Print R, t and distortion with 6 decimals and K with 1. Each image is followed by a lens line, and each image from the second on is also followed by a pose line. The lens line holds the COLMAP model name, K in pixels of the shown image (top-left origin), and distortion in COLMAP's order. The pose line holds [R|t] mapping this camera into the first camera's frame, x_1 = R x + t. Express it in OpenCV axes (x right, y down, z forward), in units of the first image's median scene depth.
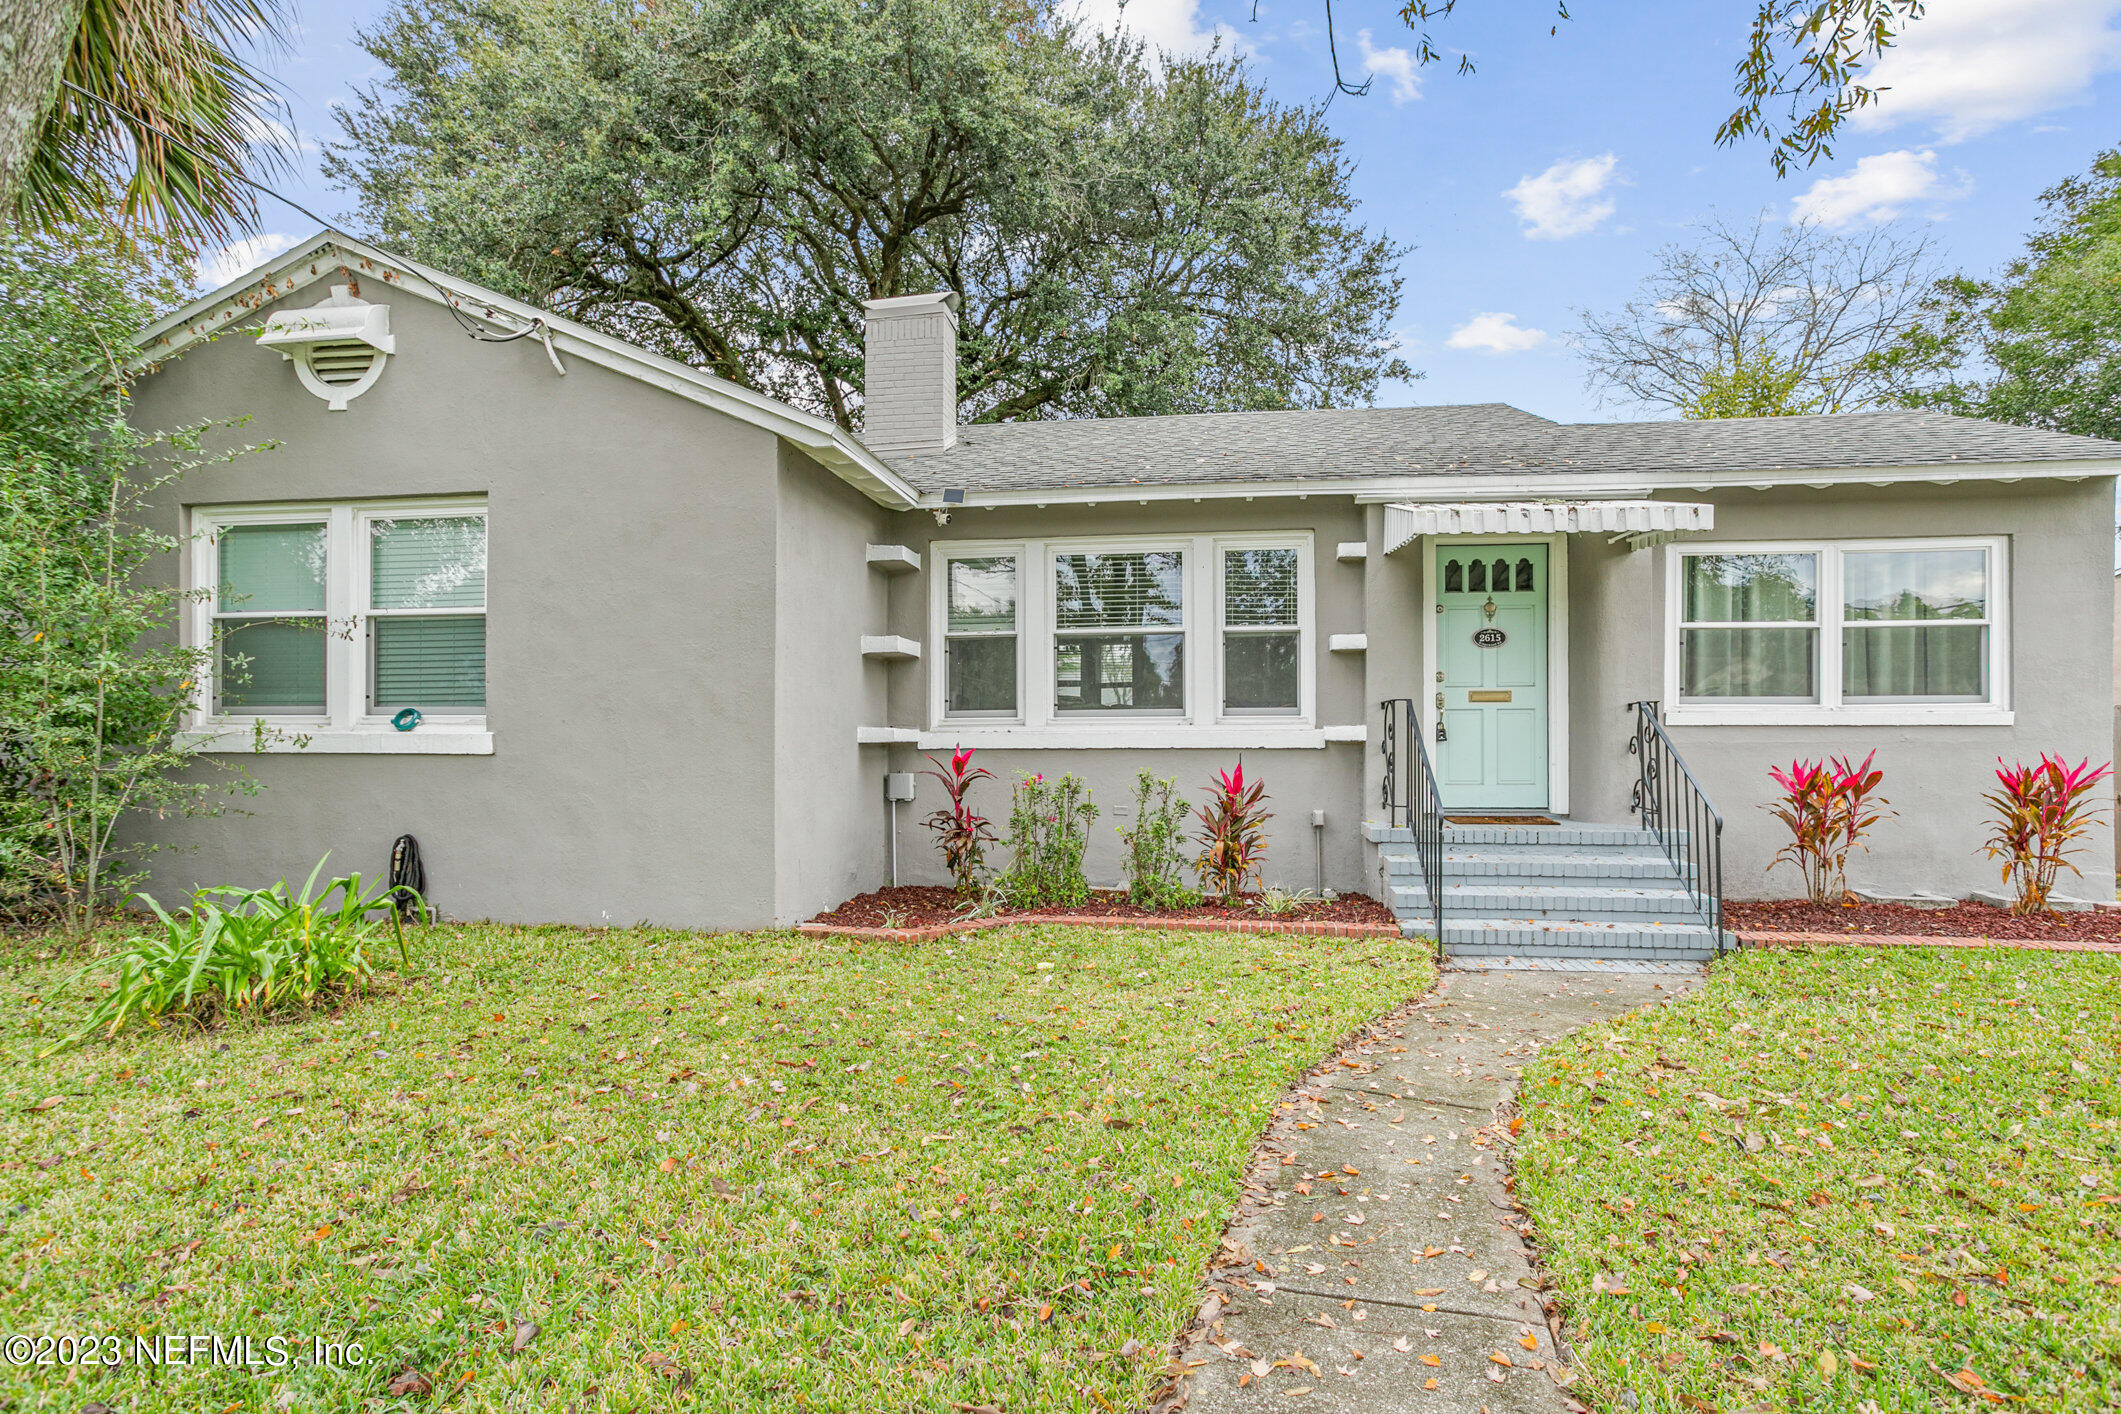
lens RADIAL K [[1085.4, 0, 1066.2], [0, 1085.4, 745.5], [0, 0, 1]] dist [-0.018517, 0.000692]
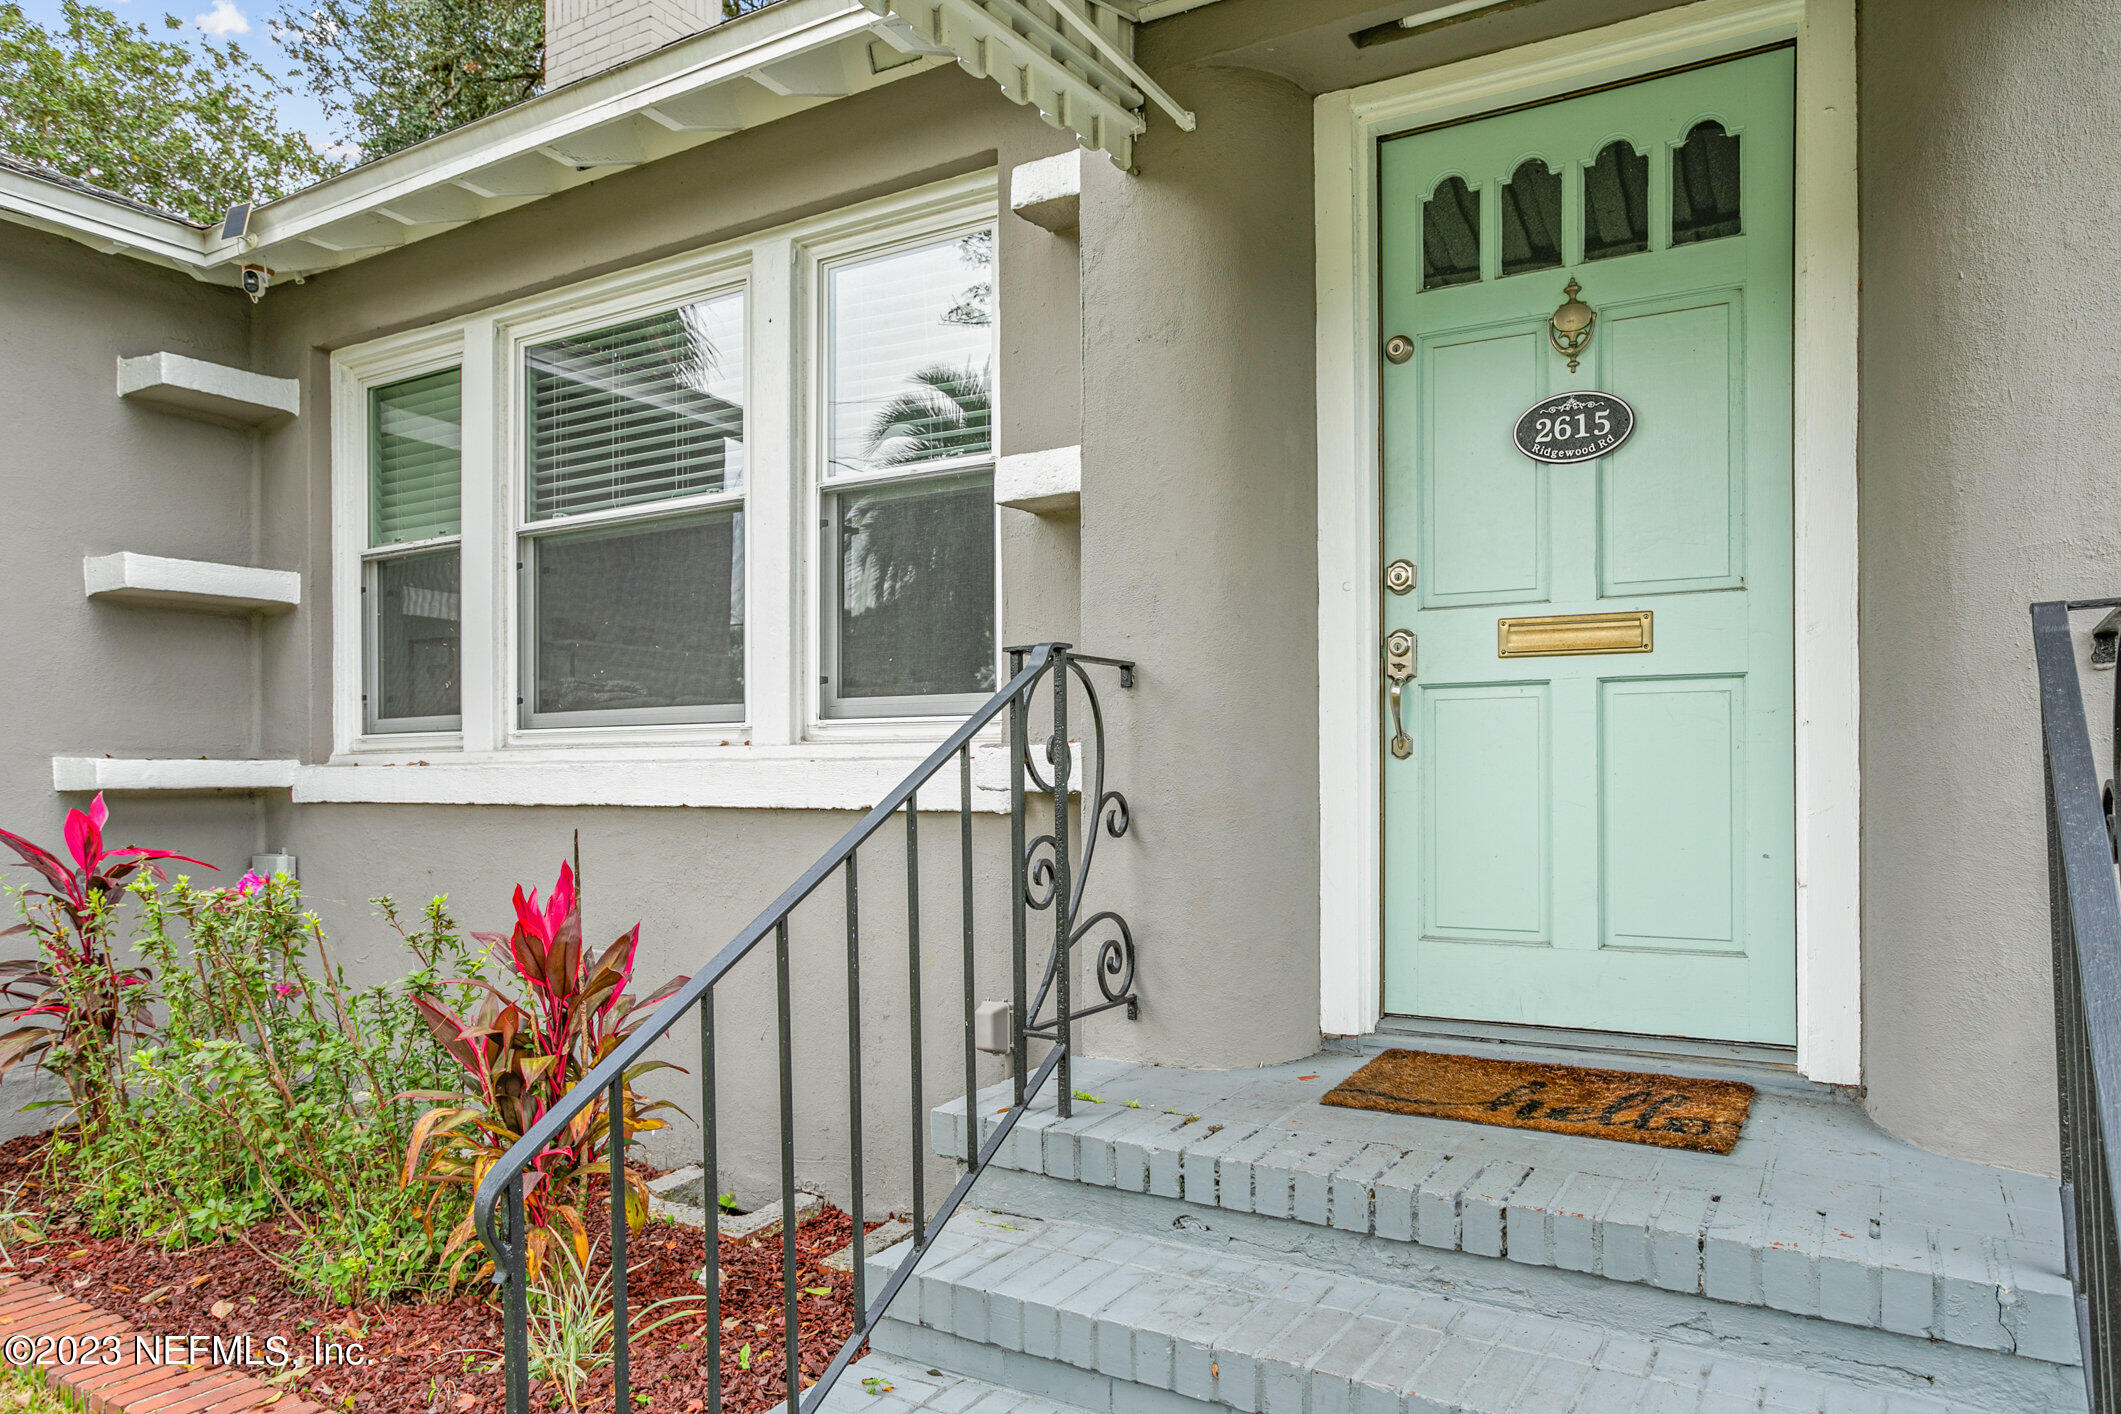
lens RADIAL K [[1344.4, 0, 1059.7], [0, 1344.4, 767.1], [0, 0, 1]] dist [0.003120, 0.000867]
pose [[0.929078, -0.003663, -0.369866, 0.422852], [0.001464, 0.999980, -0.006226, -0.009495], [0.369881, 0.005242, 0.929064, 0.666542]]
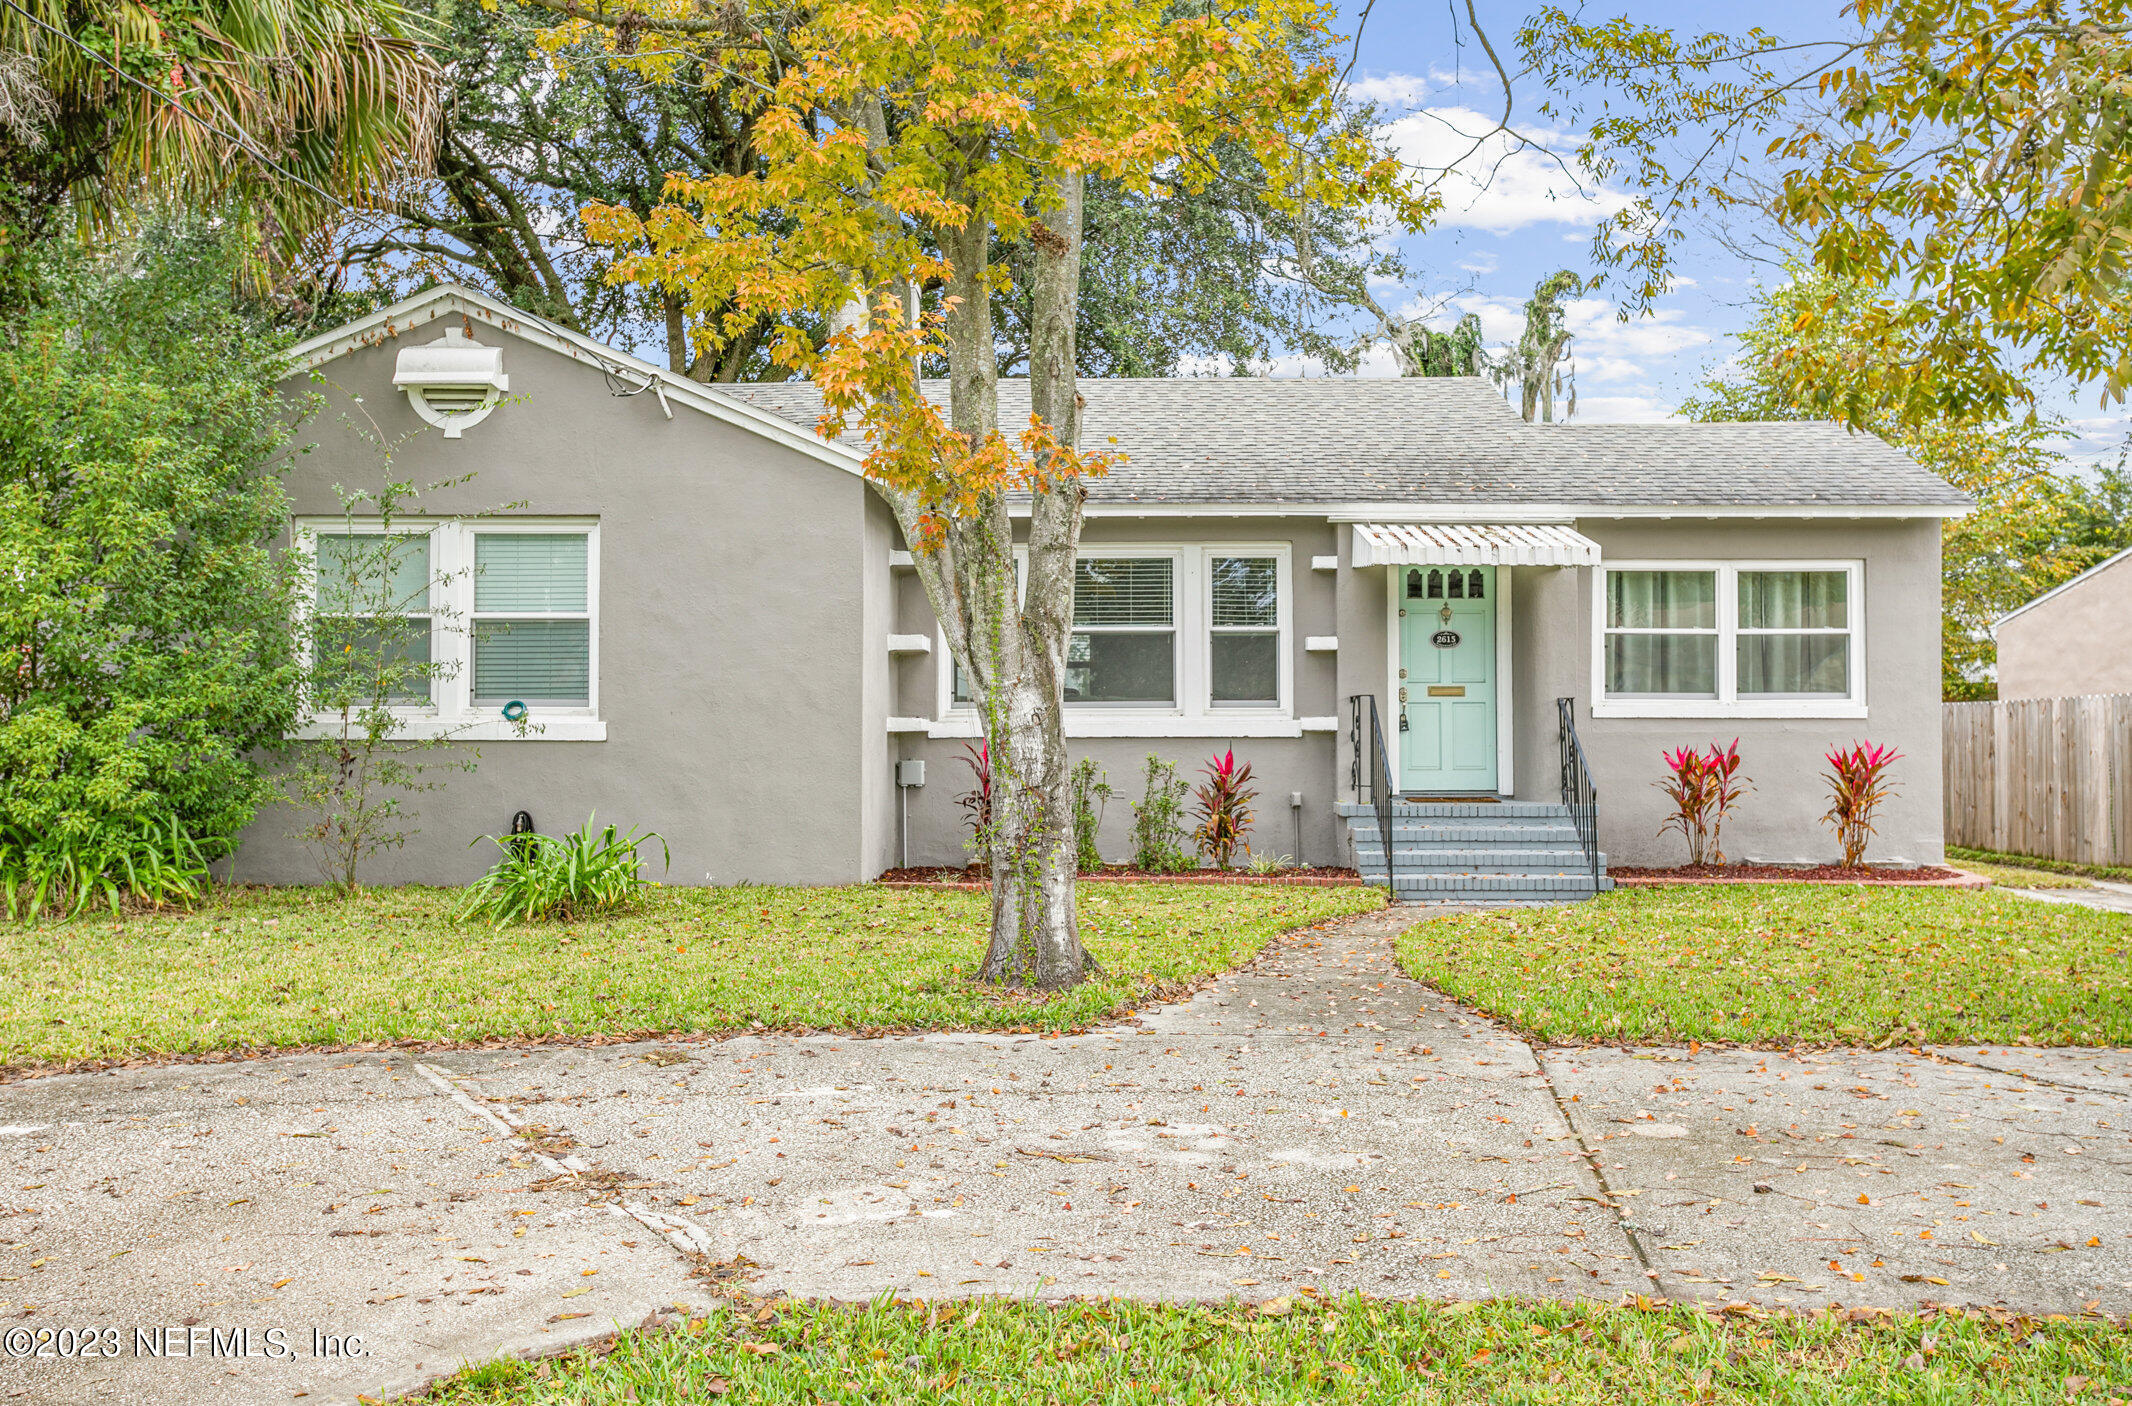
lens RADIAL K [[1898.0, 0, 1066.0], [0, 1898.0, 703.0], [0, 0, 1]] dist [0.045214, -0.003339]
pose [[0.993672, 0.002878, 0.112282, -0.237285], [-0.000341, 0.999744, -0.022612, 0.012348], [-0.112318, 0.022431, 0.993419, -0.977900]]
